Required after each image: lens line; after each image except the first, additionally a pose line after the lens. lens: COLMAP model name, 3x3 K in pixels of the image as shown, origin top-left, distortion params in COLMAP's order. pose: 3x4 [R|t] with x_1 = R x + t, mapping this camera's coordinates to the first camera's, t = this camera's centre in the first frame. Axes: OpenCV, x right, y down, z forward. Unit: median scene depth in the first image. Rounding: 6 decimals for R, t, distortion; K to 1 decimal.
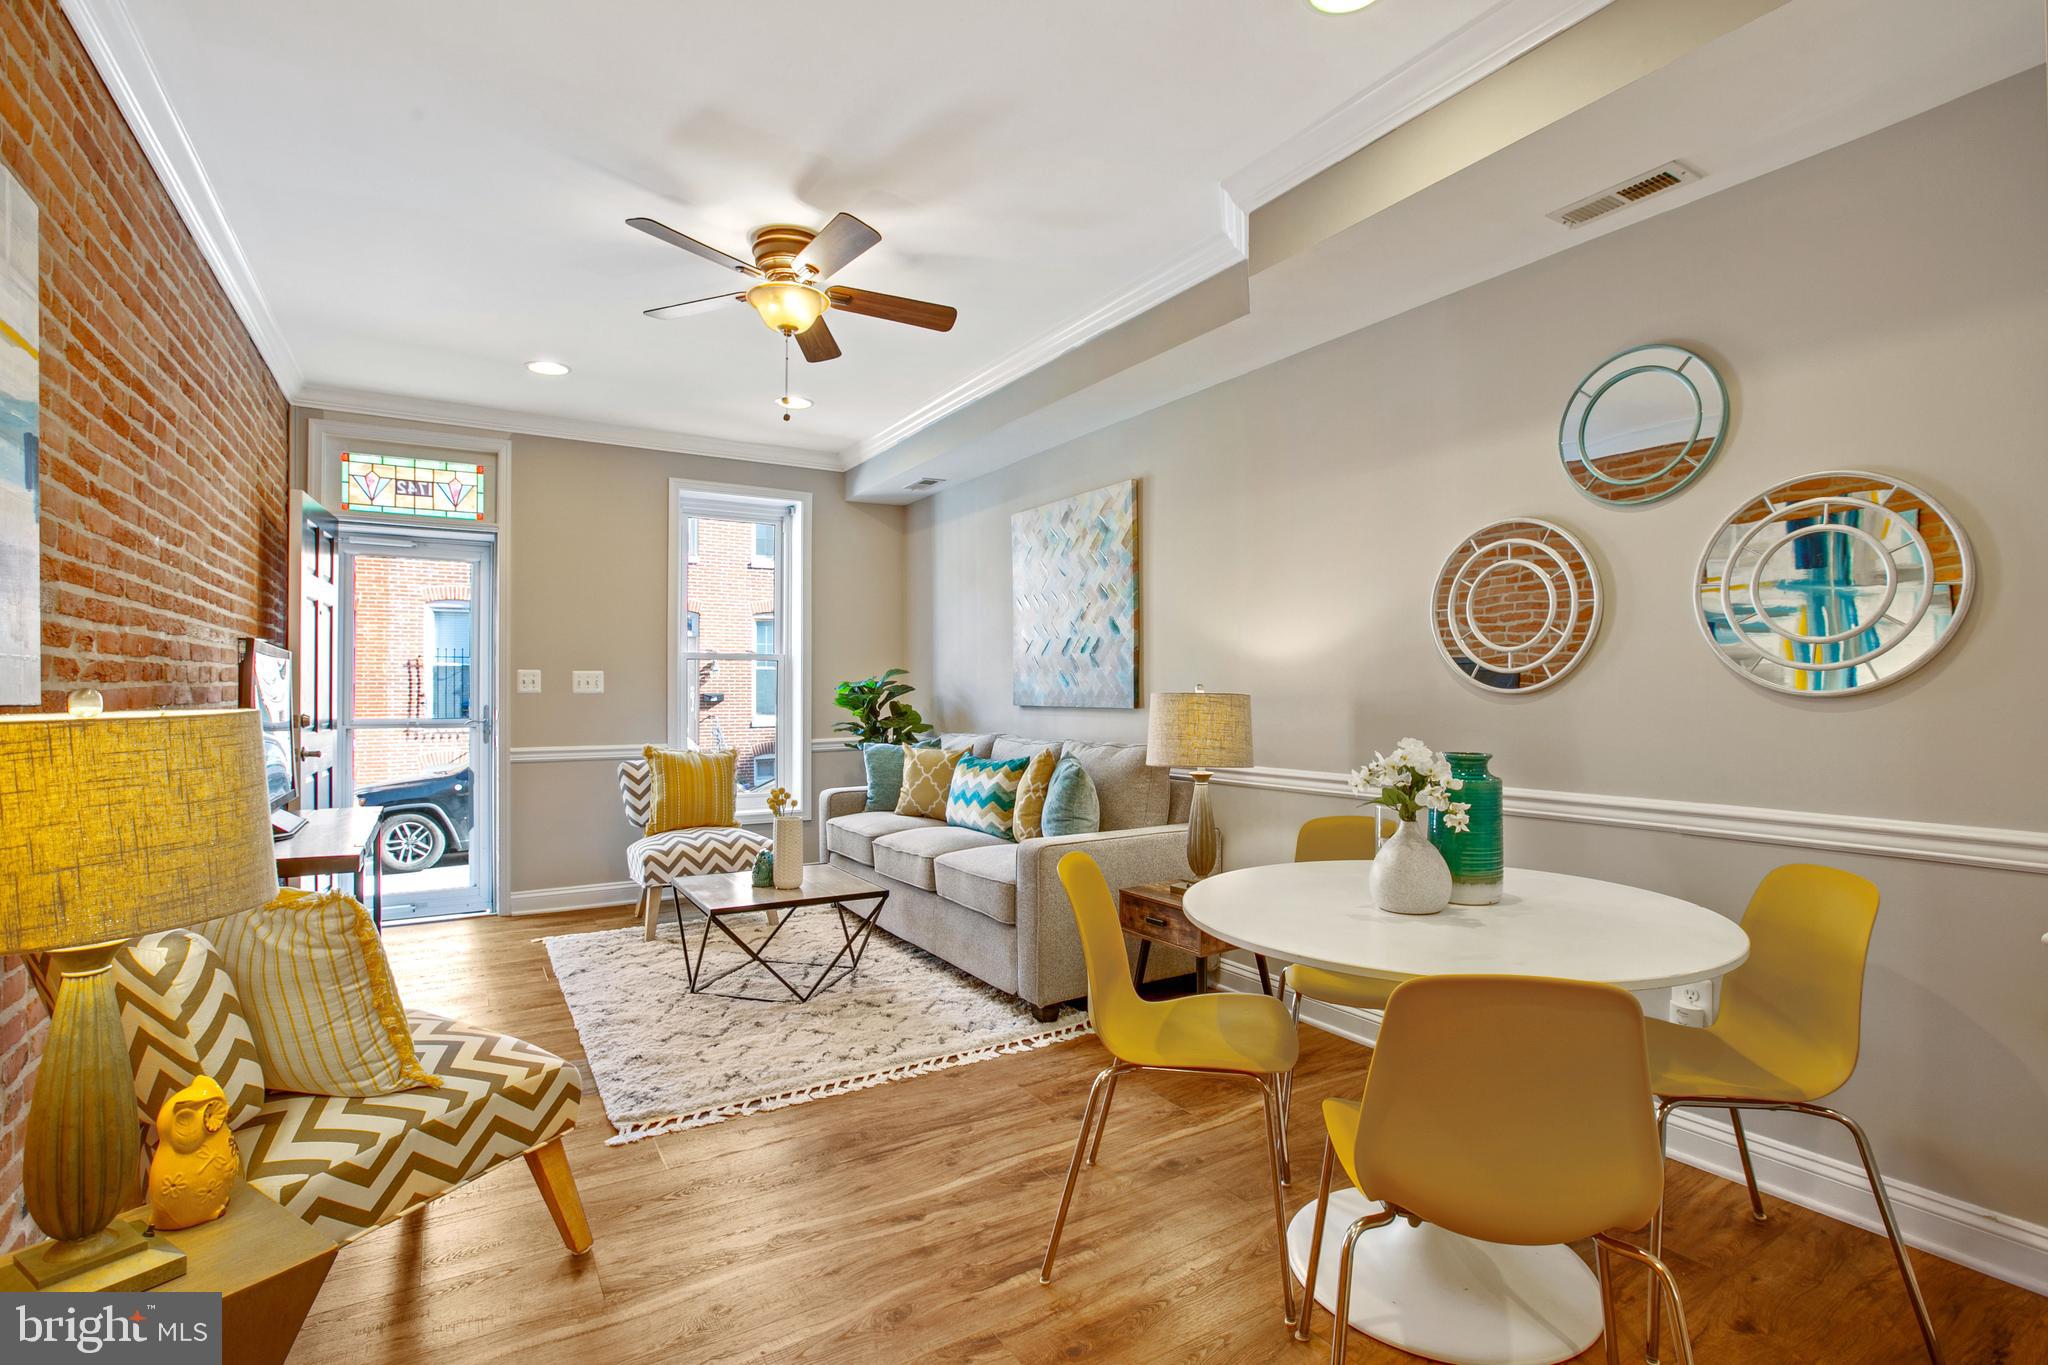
lens RADIAL K [[950.9, 0, 1023.7], [0, 950.9, 686.9], [0, 0, 1]] dist [-0.026846, 0.000962]
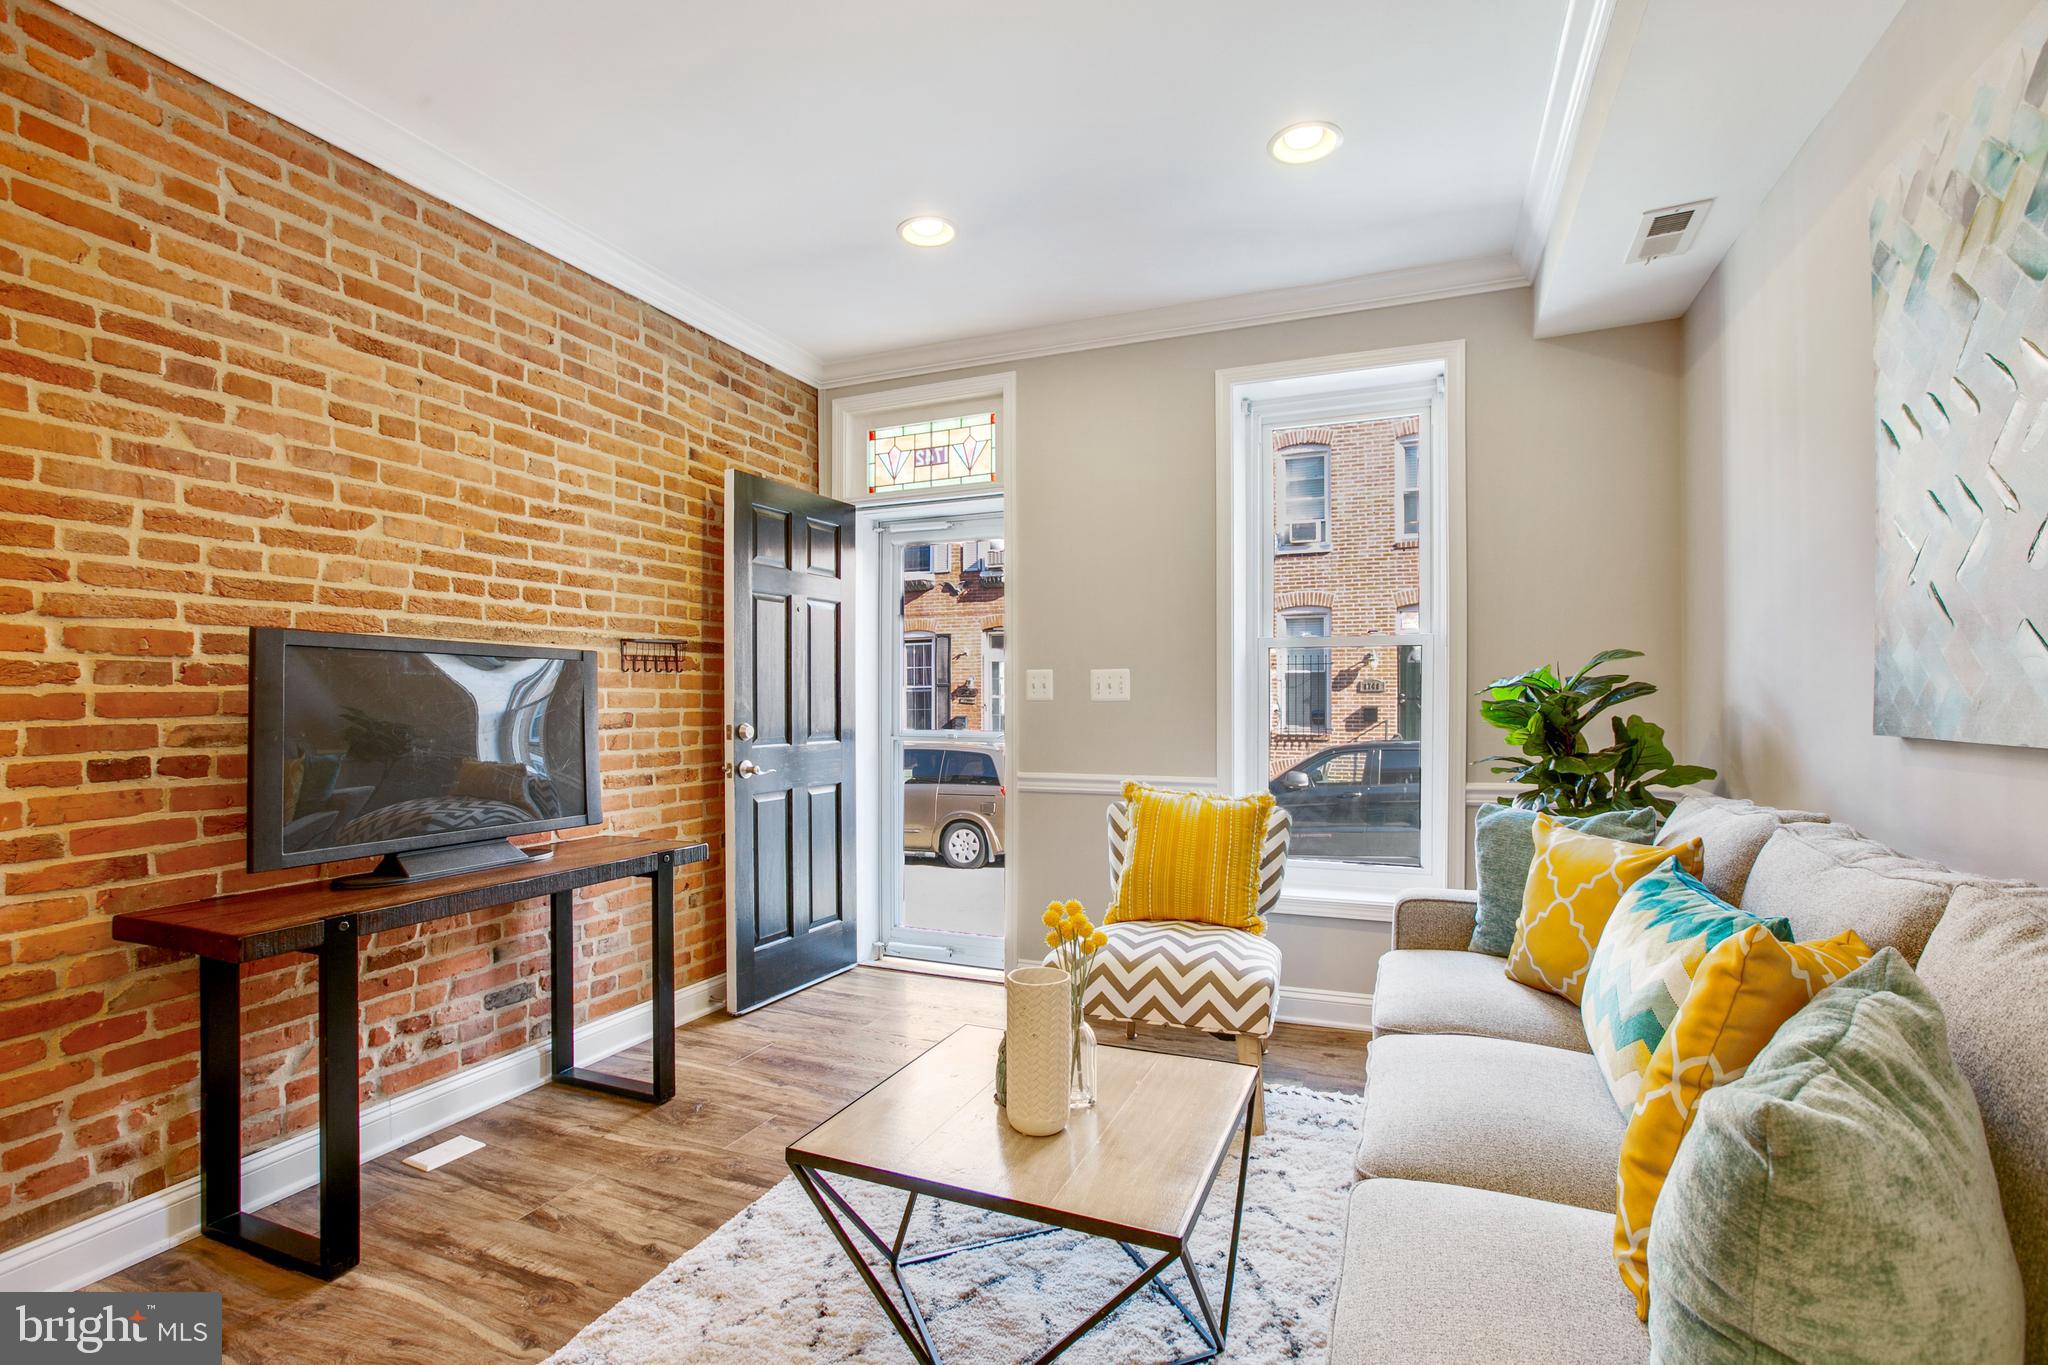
lens RADIAL K [[950.9, 0, 1021.5], [0, 950.9, 701.2], [0, 0, 1]] dist [-0.026846, 0.000962]
pose [[0.586635, 0.000006, -0.809851, 0.084500], [0.004635, 0.999984, 0.003365, 0.005095], [0.809838, -0.005728, 0.586626, 0.551202]]
